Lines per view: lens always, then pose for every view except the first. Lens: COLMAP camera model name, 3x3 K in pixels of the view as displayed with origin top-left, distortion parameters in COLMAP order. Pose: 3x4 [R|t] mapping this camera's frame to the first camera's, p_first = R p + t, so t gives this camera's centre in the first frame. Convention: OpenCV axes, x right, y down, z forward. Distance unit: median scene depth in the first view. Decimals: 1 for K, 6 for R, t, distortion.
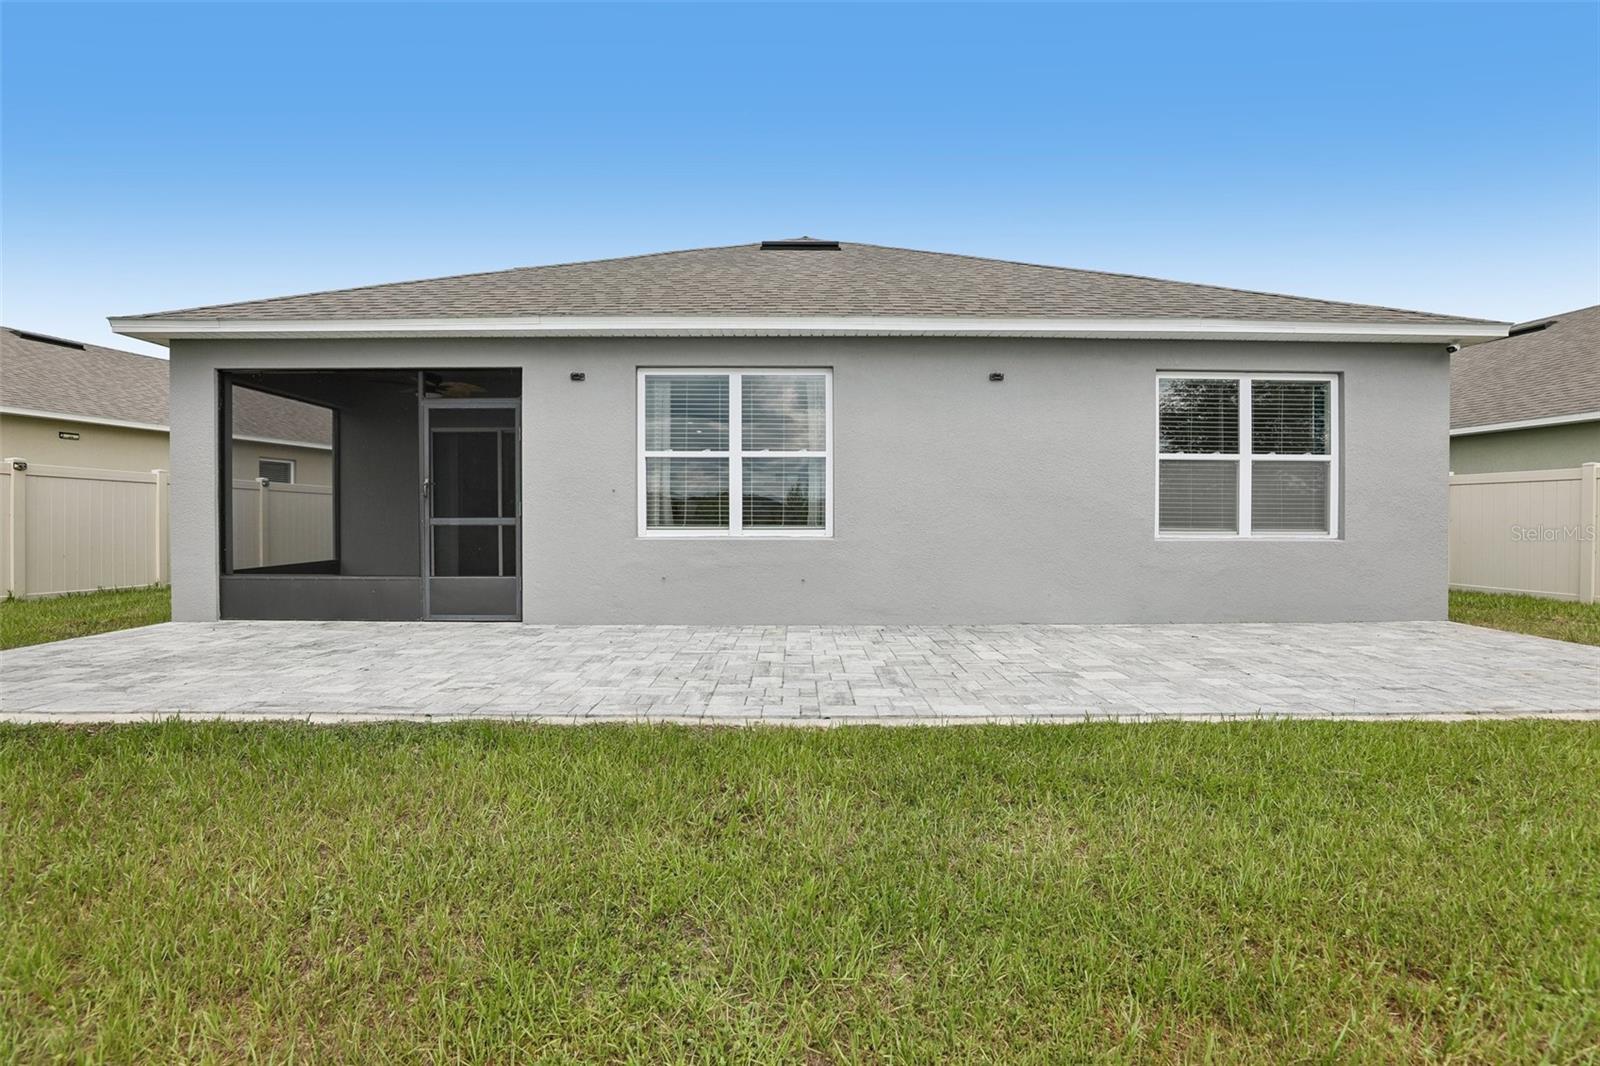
lens RADIAL K [[745.5, 0, 802.0], [0, 745.5, 525.8], [0, 0, 1]] dist [-0.035417, -0.000143]
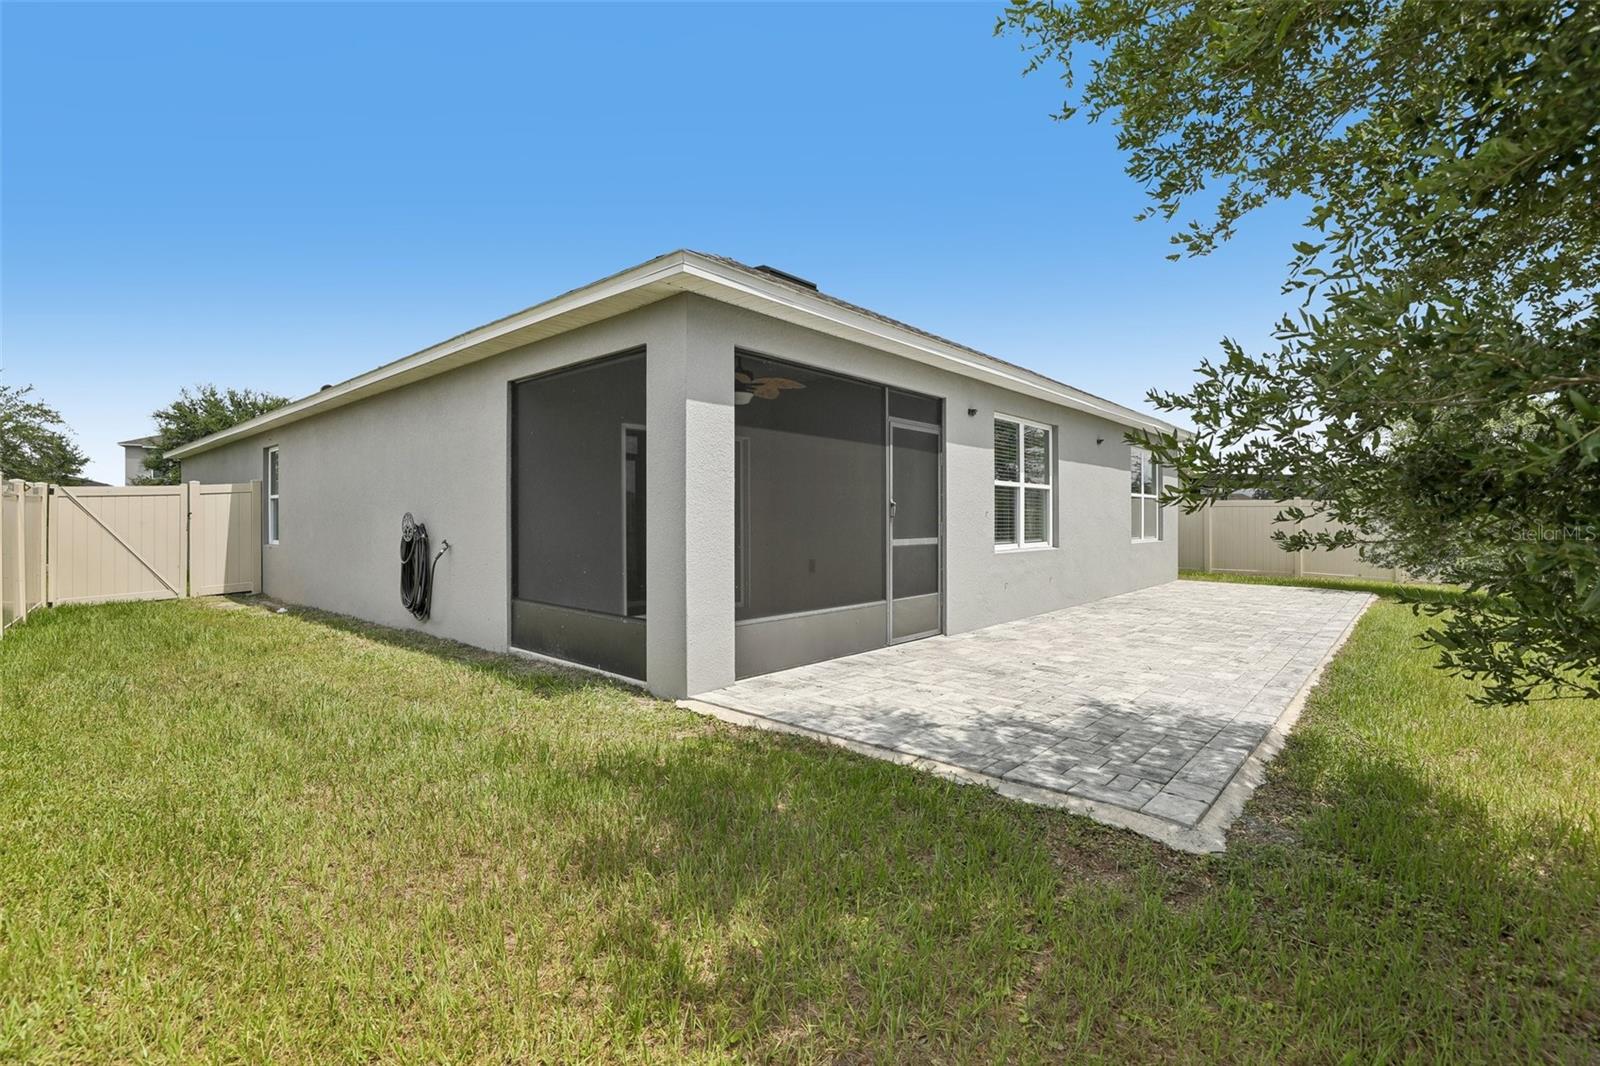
lens RADIAL K [[745.5, 0, 802.0], [0, 745.5, 525.8], [0, 0, 1]] dist [-0.035417, -0.000143]
pose [[0.669777, -0.006184, 0.742536, -1.313234], [0.000729, 0.999970, 0.007671, -0.037329], [-0.742562, -0.004596, 0.669762, 0.432061]]
